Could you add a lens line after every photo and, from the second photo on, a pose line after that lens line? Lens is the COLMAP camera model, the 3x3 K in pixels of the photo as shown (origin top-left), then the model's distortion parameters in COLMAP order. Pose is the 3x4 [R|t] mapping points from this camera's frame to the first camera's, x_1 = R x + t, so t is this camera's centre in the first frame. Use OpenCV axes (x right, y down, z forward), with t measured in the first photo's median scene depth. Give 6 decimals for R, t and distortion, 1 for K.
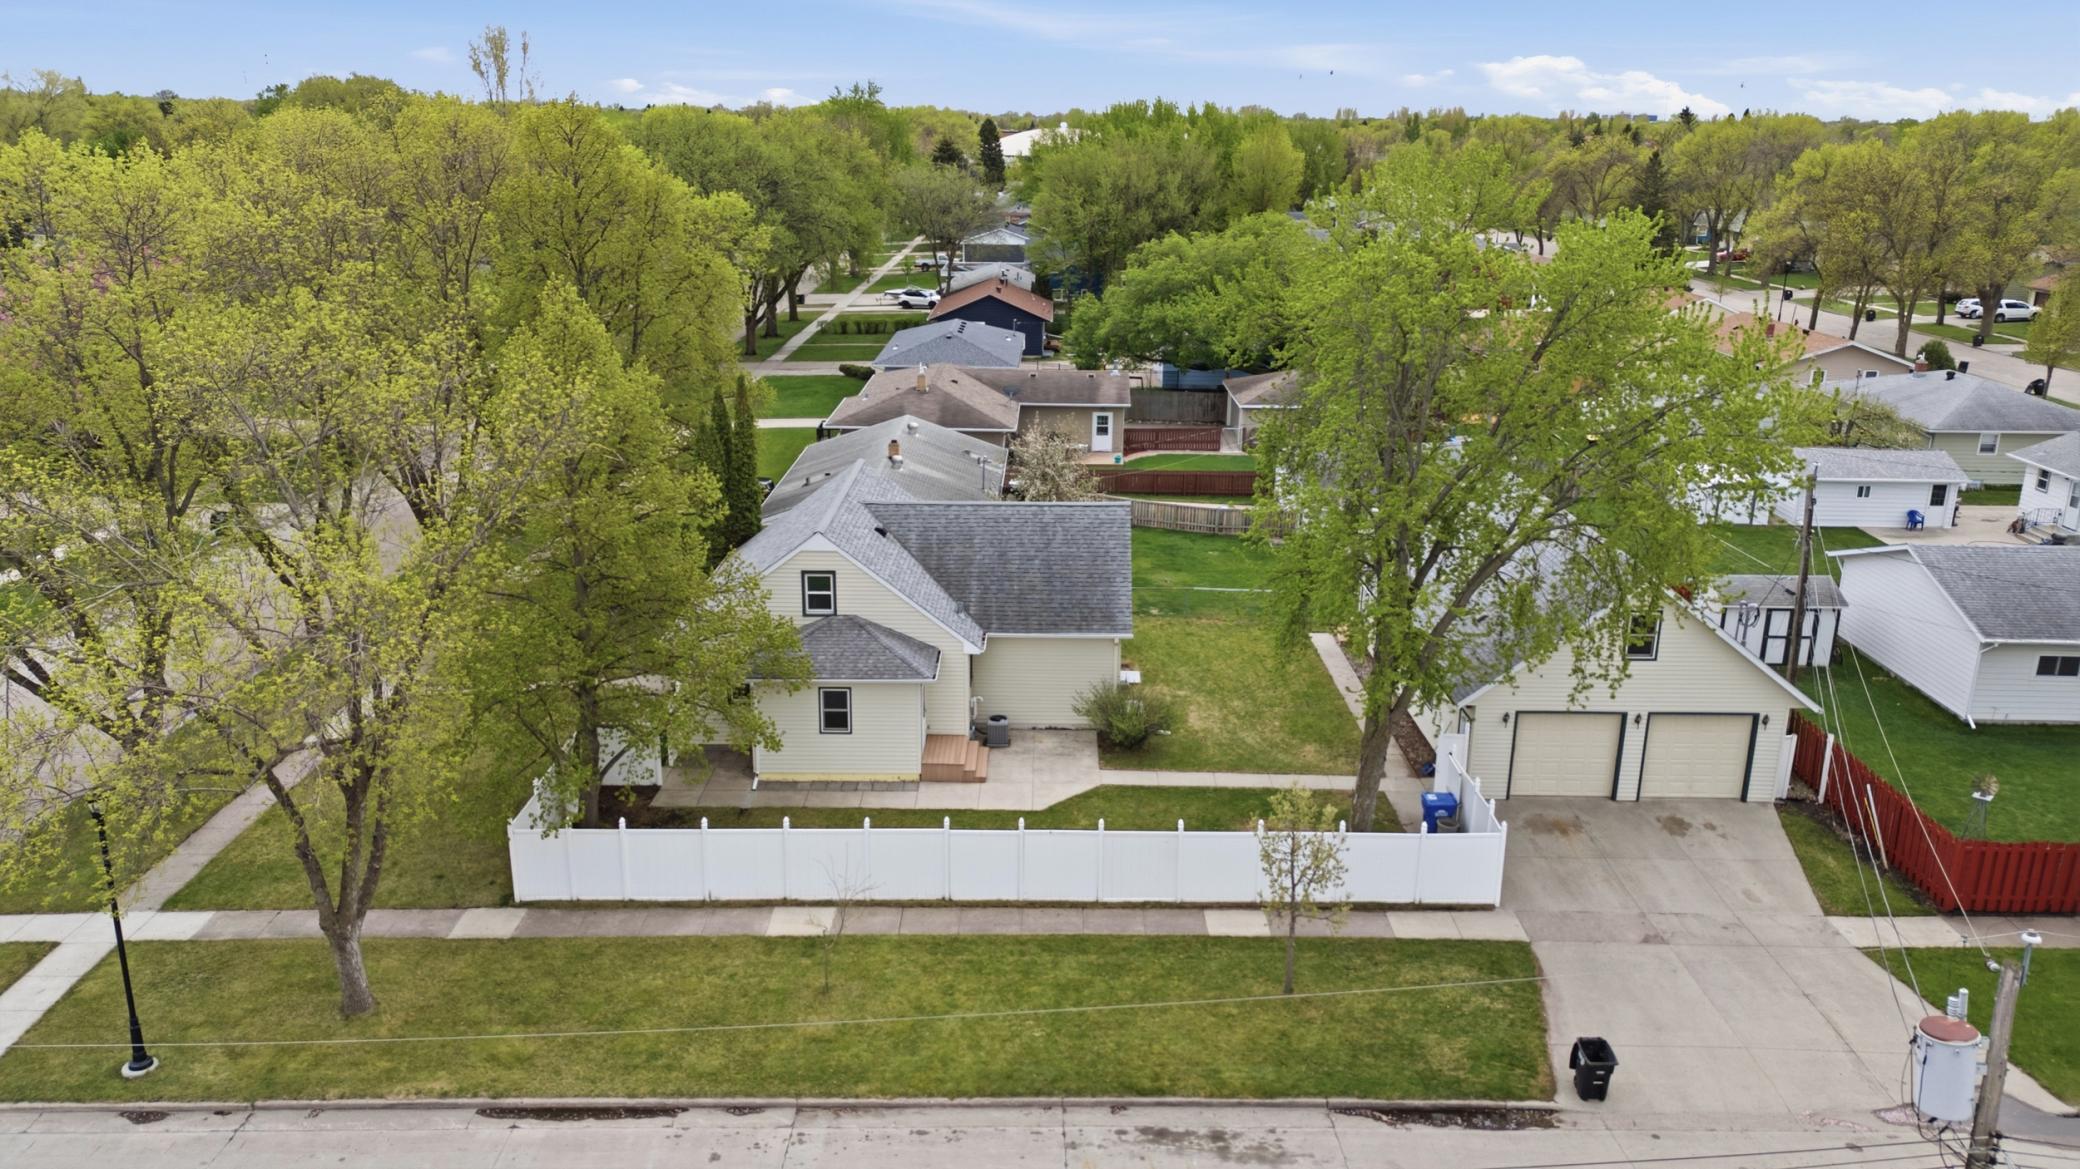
lens RADIAL K [[1518.8, 0, 1053.9], [0, 1518.8, 584.5], [0, 0, 1]] dist [0.096008, -0.004461]
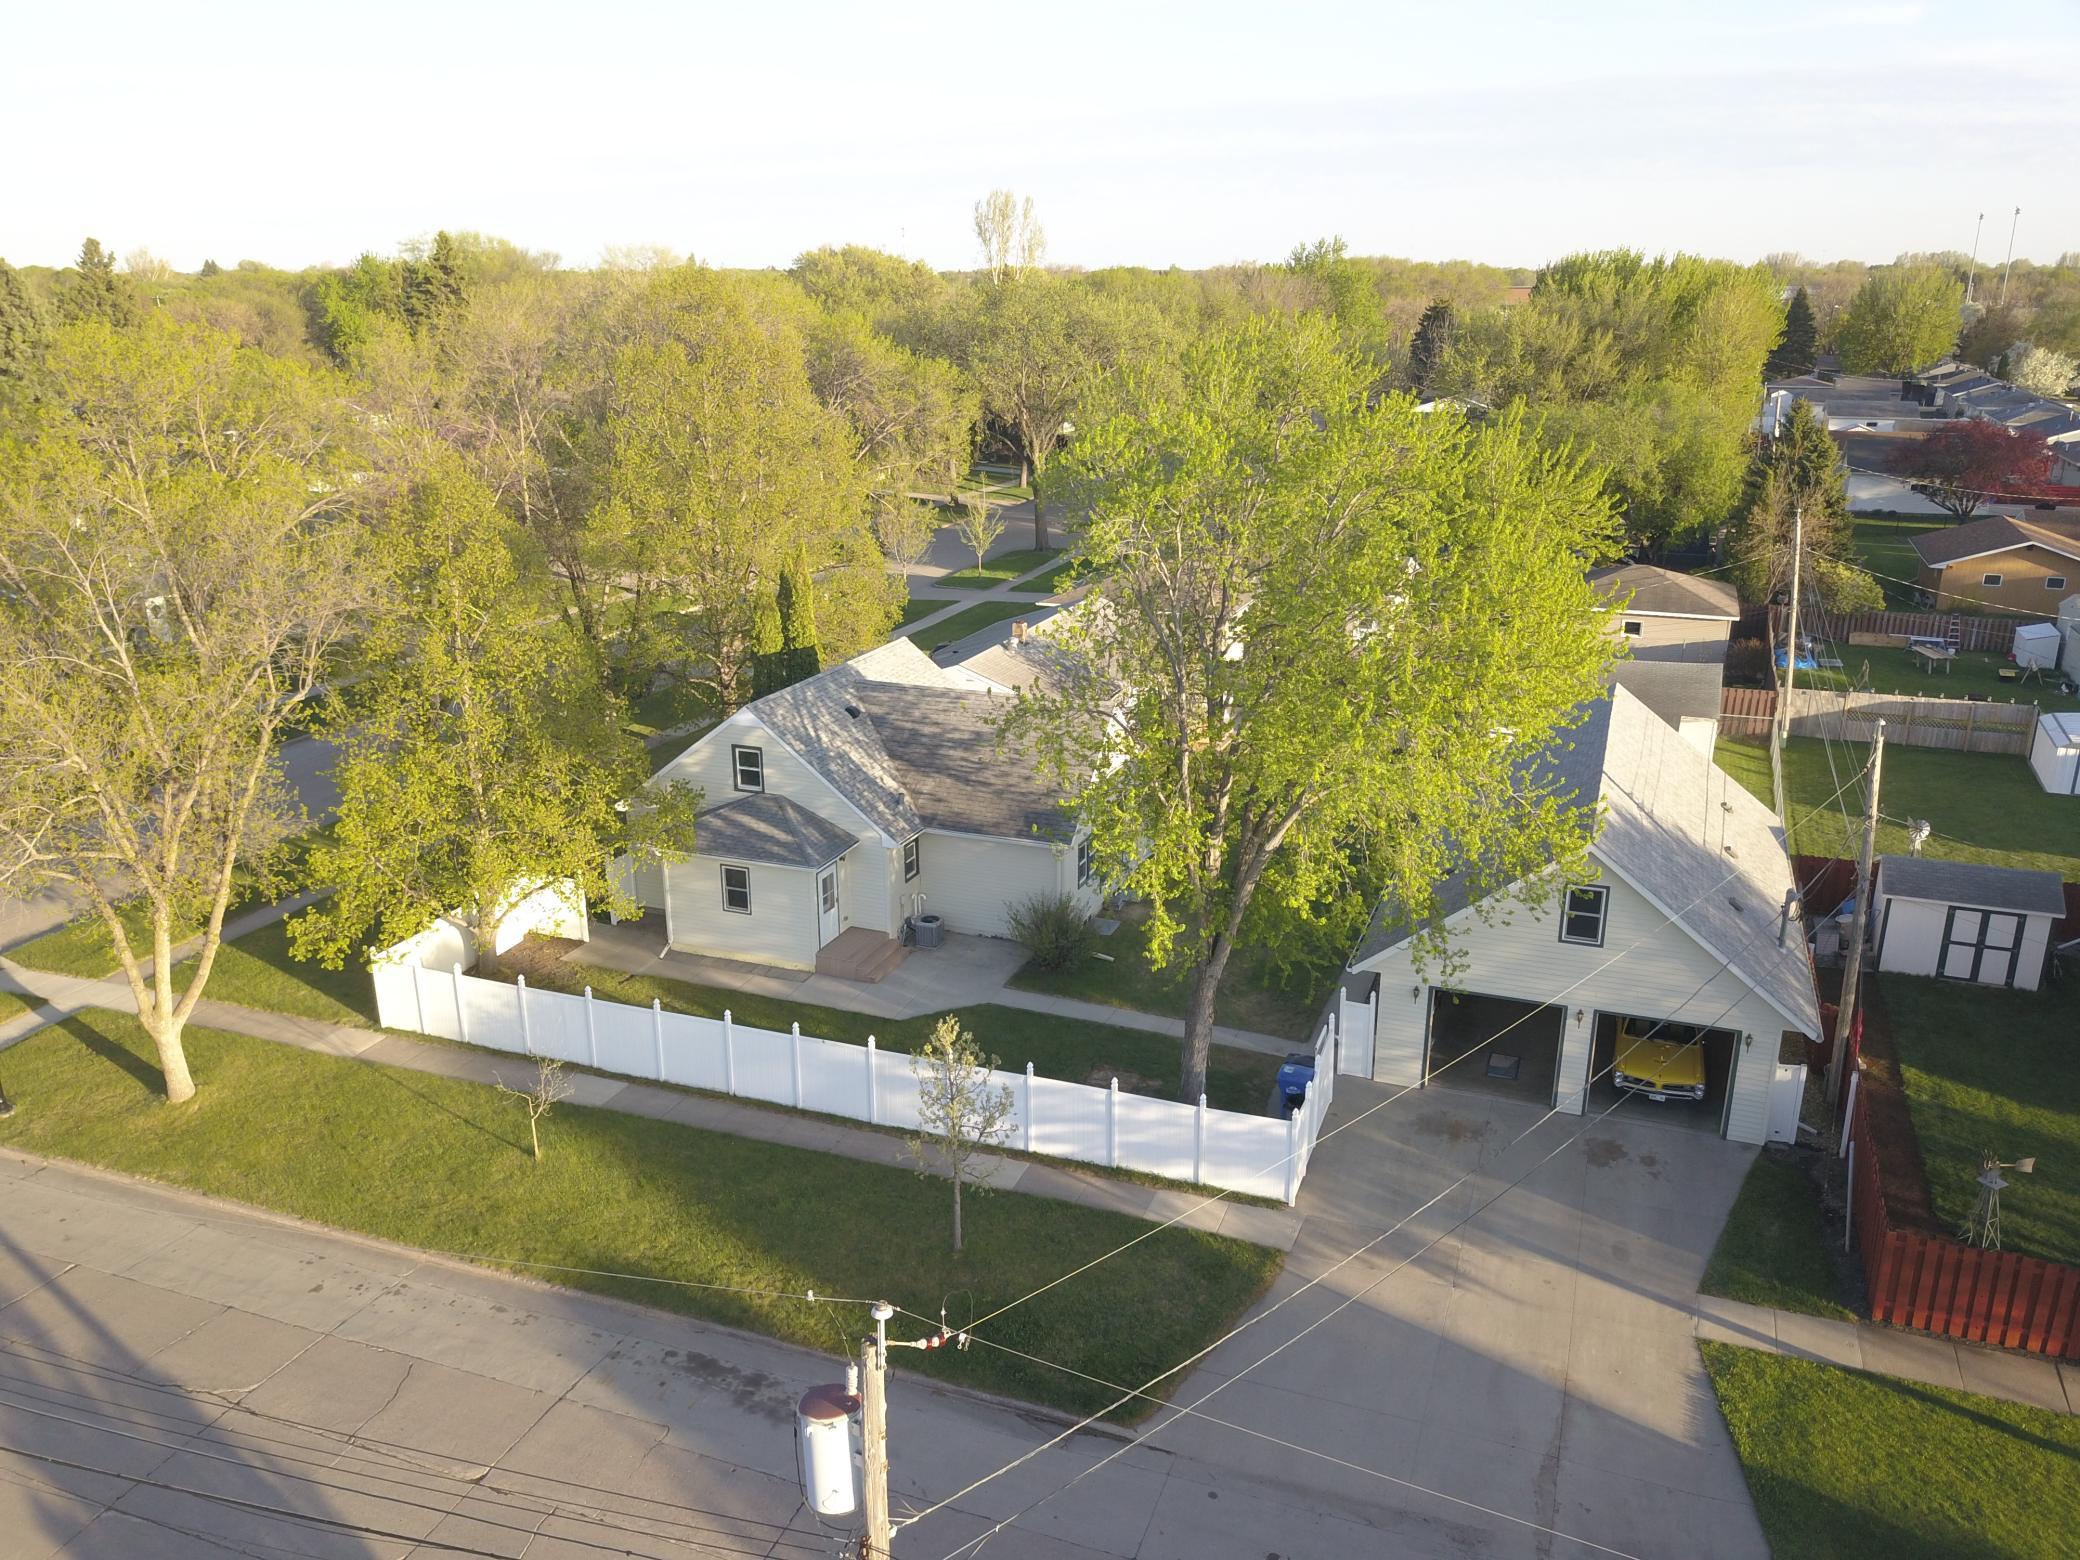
lens RADIAL K [[1616.1, 0, 1040.0], [0, 1616.1, 780.0], [0, 0, 1]] dist [-0.003516, -0.002278]
pose [[0.931040, 0.097731, -0.351585, 0.397229], [-0.094107, 0.995184, 0.027428, -0.034216], [0.352573, 0.007550, 0.935754, 0.092817]]
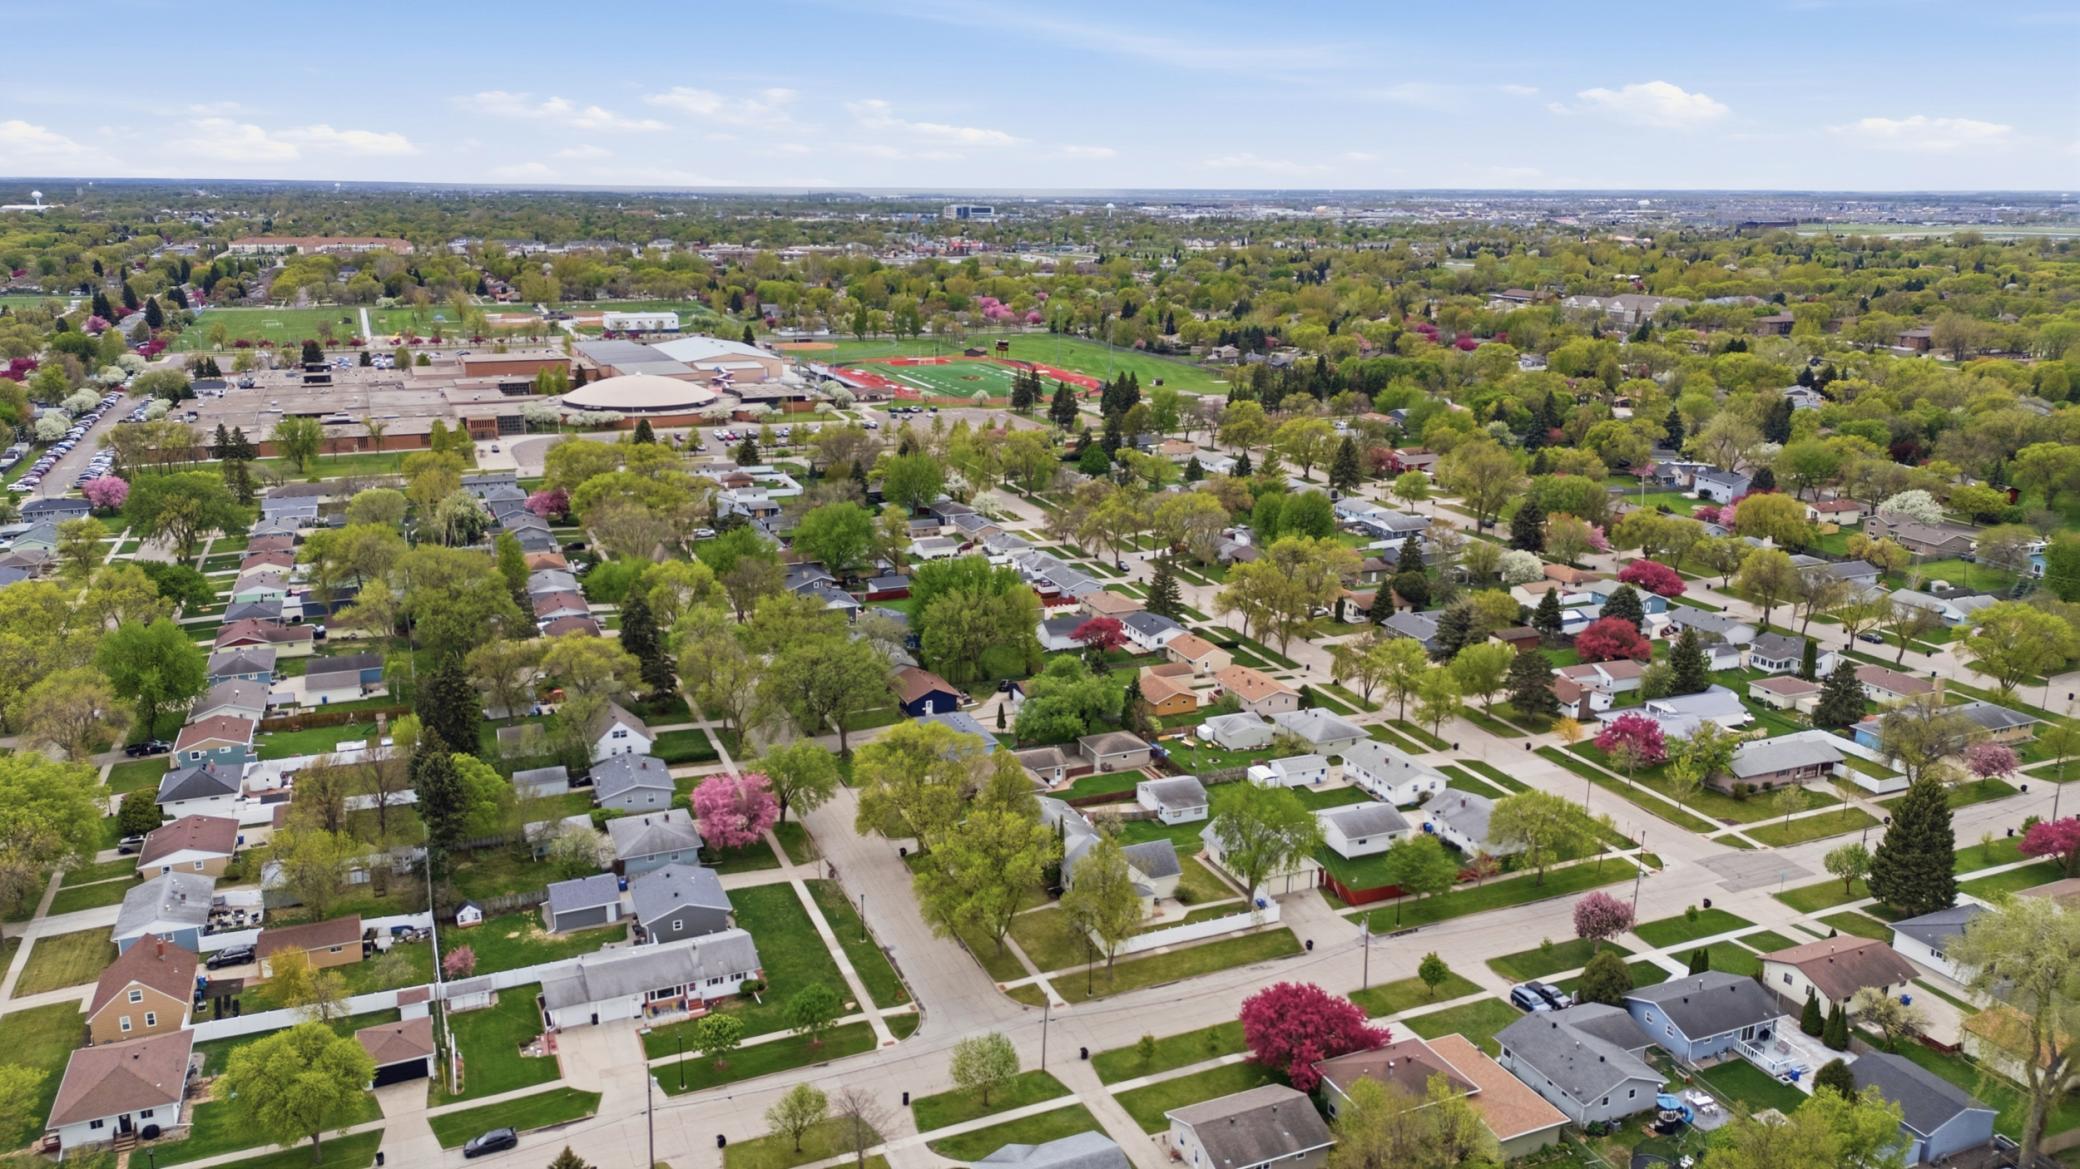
lens RADIAL K [[1518.8, 0, 1053.9], [0, 1518.8, 584.5], [0, 0, 1]] dist [0.096008, -0.004461]
pose [[0.920653, -0.105261, 0.375923, -1.898854], [0.119627, 0.992706, -0.015006, -0.790847], [-0.371602, 0.058786, 0.926529, -3.016282]]
